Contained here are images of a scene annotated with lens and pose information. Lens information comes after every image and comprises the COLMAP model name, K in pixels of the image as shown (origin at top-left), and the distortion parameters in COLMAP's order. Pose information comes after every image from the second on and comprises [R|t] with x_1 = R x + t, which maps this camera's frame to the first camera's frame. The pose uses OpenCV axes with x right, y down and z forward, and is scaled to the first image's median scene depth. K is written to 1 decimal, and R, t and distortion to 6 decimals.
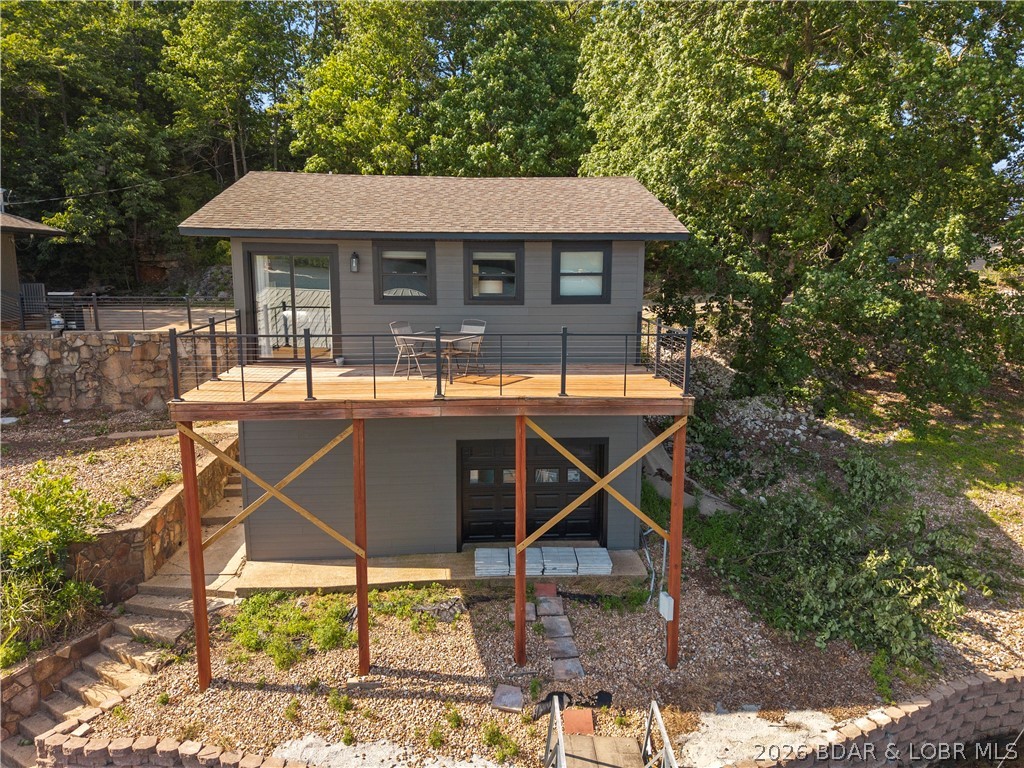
lens RADIAL K [[686.7, 0, 512.0], [0, 686.7, 384.0], [0, 0, 1]] dist [0.004367, -0.002731]
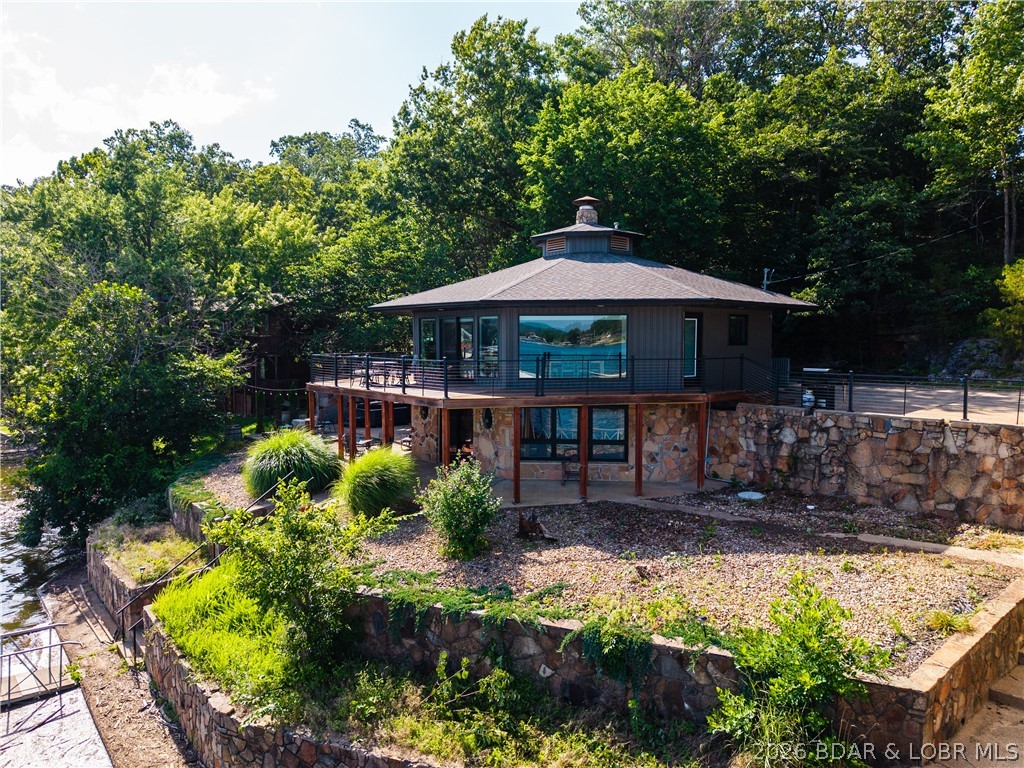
lens RADIAL K [[686.7, 0, 512.0], [0, 686.7, 384.0], [0, 0, 1]] dist [0.004367, -0.002731]
pose [[0.593562, 0.046526, -0.803442, -0.143918], [-0.130258, 0.990718, -0.038860, -0.020702], [0.794177, 0.127721, 0.594113, 0.107553]]
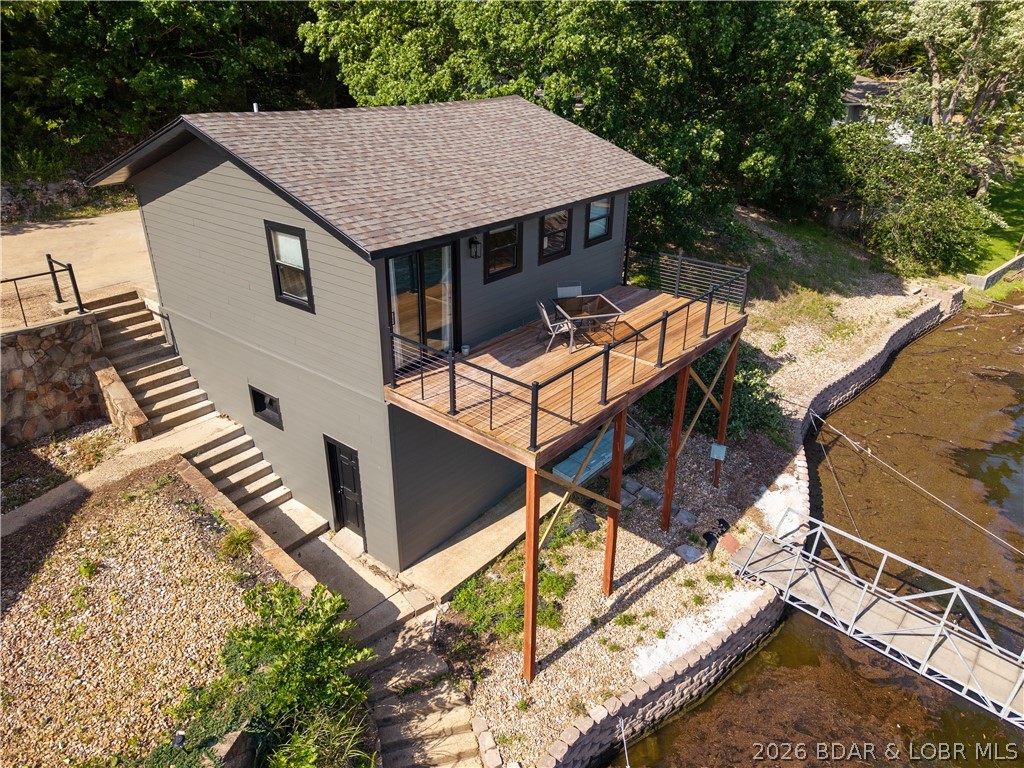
lens RADIAL K [[686.7, 0, 512.0], [0, 686.7, 384.0], [0, 0, 1]] dist [0.004367, -0.002731]
pose [[0.686354, -0.310988, 0.657423, -0.520673], [0.116817, 0.939367, 0.322402, -0.176524], [-0.717825, -0.144484, 0.681067, 0.172975]]
